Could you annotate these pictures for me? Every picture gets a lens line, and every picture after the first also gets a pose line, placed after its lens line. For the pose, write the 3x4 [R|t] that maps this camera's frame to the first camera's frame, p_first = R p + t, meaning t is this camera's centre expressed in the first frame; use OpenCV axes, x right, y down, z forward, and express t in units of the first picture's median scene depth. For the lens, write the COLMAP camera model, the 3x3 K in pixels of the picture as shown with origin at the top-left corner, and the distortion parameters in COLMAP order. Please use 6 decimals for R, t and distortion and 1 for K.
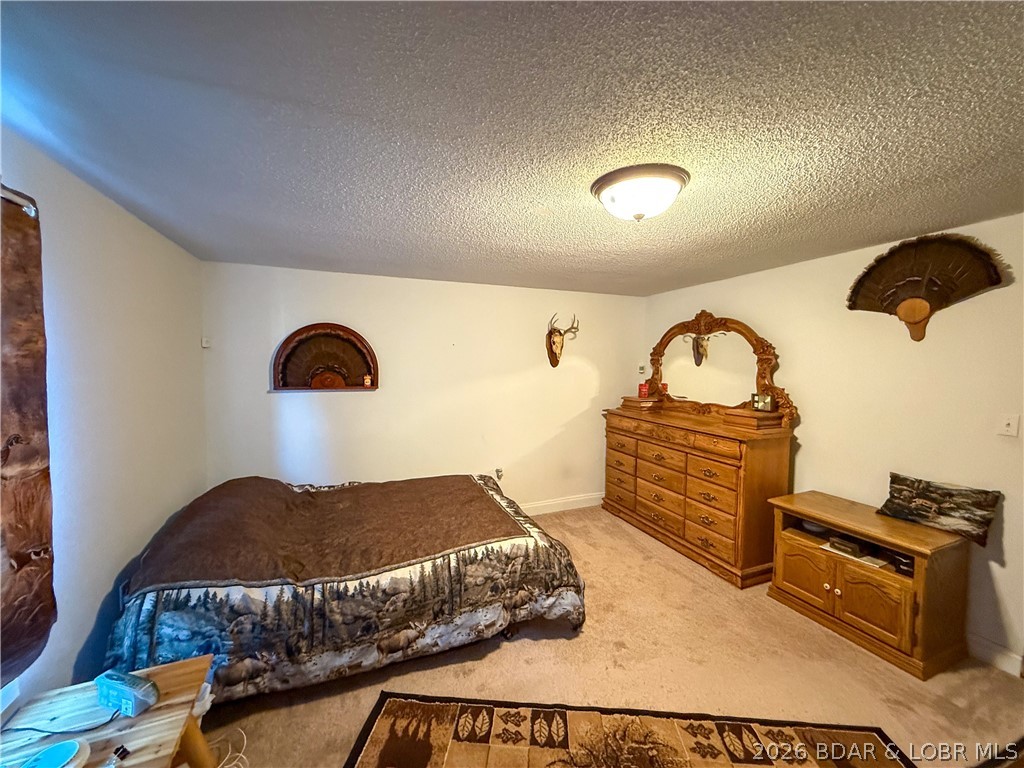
lens RADIAL K [[407.1, 0, 512.0], [0, 407.1, 382.3], [0, 0, 1]] dist [-0.001182, 0.000096]
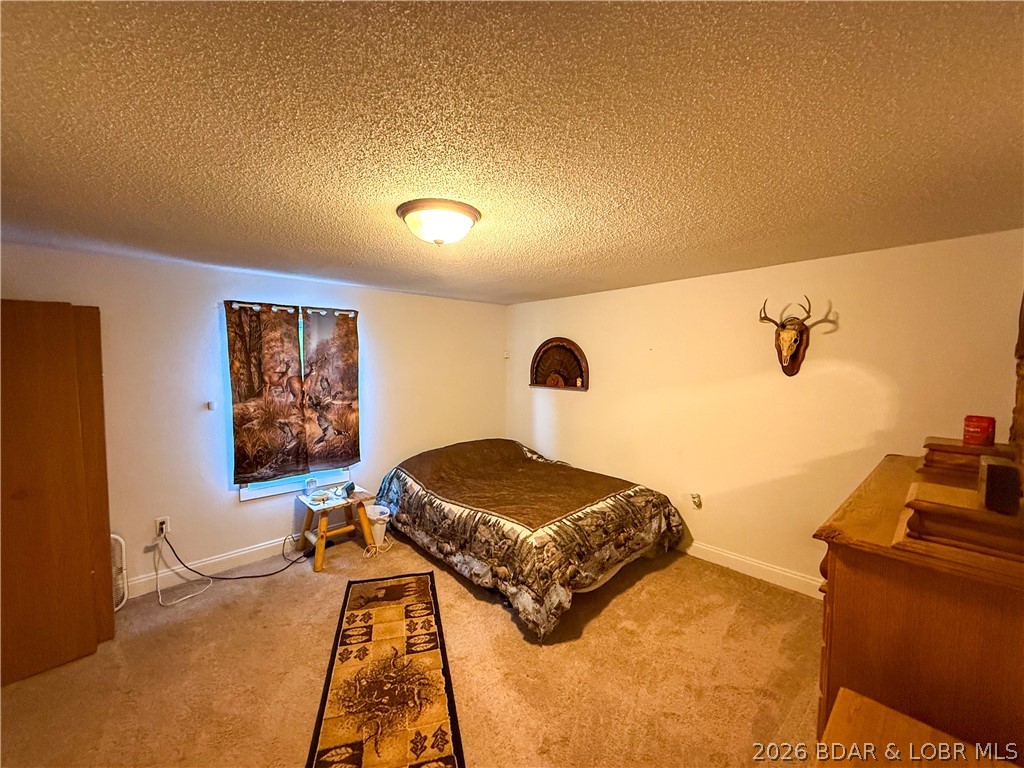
lens RADIAL K [[408.1, 0, 512.0], [0, 408.1, 384.0], [0, 0, 1]] dist [-0.001149, -0.000303]
pose [[0.342145, 0.045775, -0.938532, 1.210109], [-0.048170, 0.998354, 0.031132, -0.046457], [0.938412, 0.034558, 0.343787, 0.674381]]
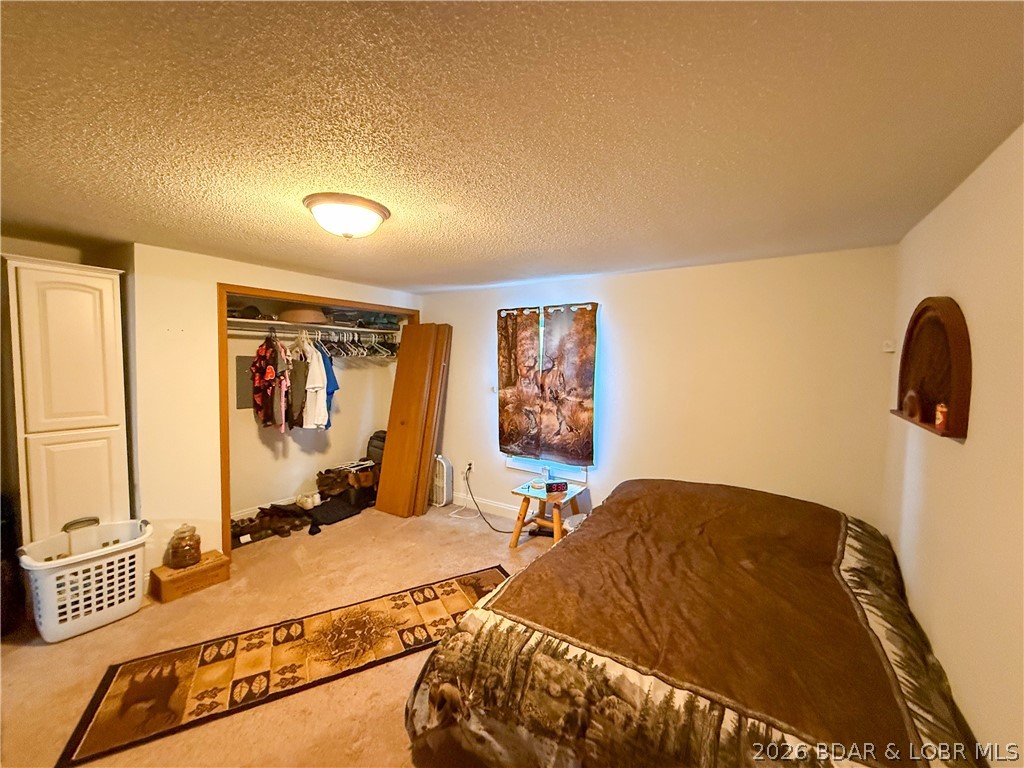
lens RADIAL K [[408.1, 0, 512.0], [0, 408.1, 384.0], [0, 0, 1]] dist [-0.001149, -0.000303]
pose [[-0.834919, 0.017237, -0.550103, 0.468623], [-0.045793, 0.993868, 0.100644, -0.102162], [0.548465, 0.109221, -0.829010, 1.878752]]
